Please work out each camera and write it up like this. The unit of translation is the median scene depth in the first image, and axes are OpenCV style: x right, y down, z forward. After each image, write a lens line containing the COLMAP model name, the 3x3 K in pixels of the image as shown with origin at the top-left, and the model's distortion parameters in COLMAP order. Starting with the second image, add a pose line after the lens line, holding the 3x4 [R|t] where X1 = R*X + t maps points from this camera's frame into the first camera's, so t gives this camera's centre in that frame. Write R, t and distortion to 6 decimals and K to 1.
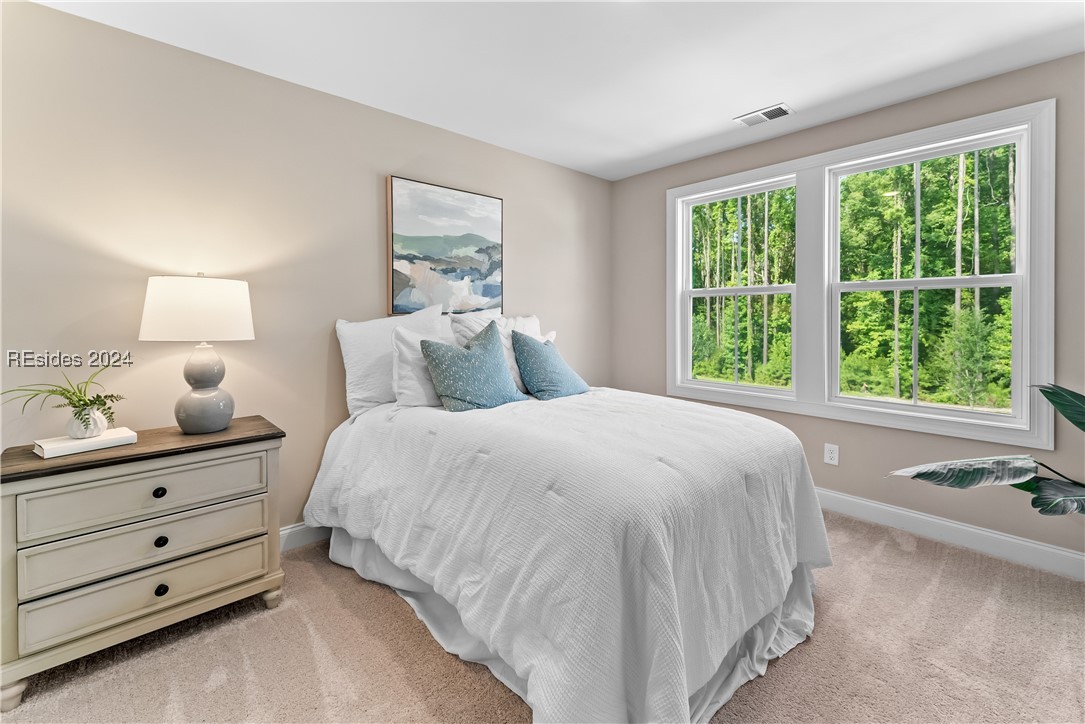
lens RADIAL K [[462.8, 0, 510.6], [0, 462.8, 315.1], [0, 0, 1]] dist [0.005140, -0.002905]
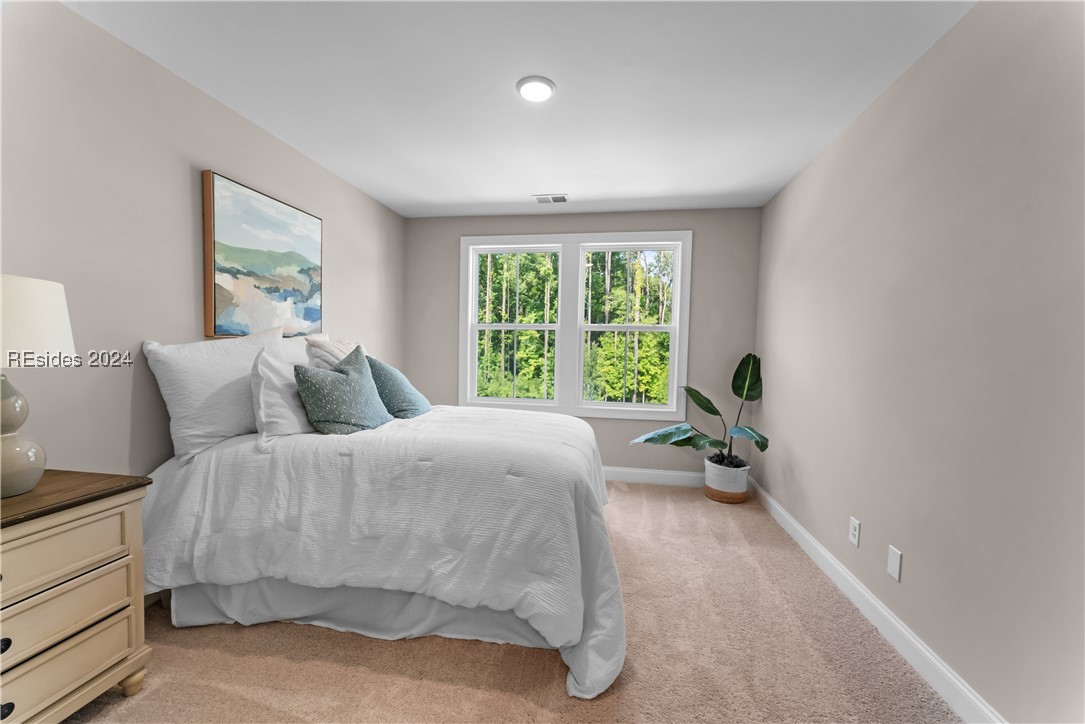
lens RADIAL K [[462.8, 0, 518.0], [0, 462.8, 363.3], [0, 0, 1]] dist [0.005140, -0.002905]
pose [[0.783306, -0.004752, 0.621618, -0.329485], [-0.022613, 0.999091, 0.036133, 0.004551], [-0.621224, -0.042360, 0.782487, -0.020787]]
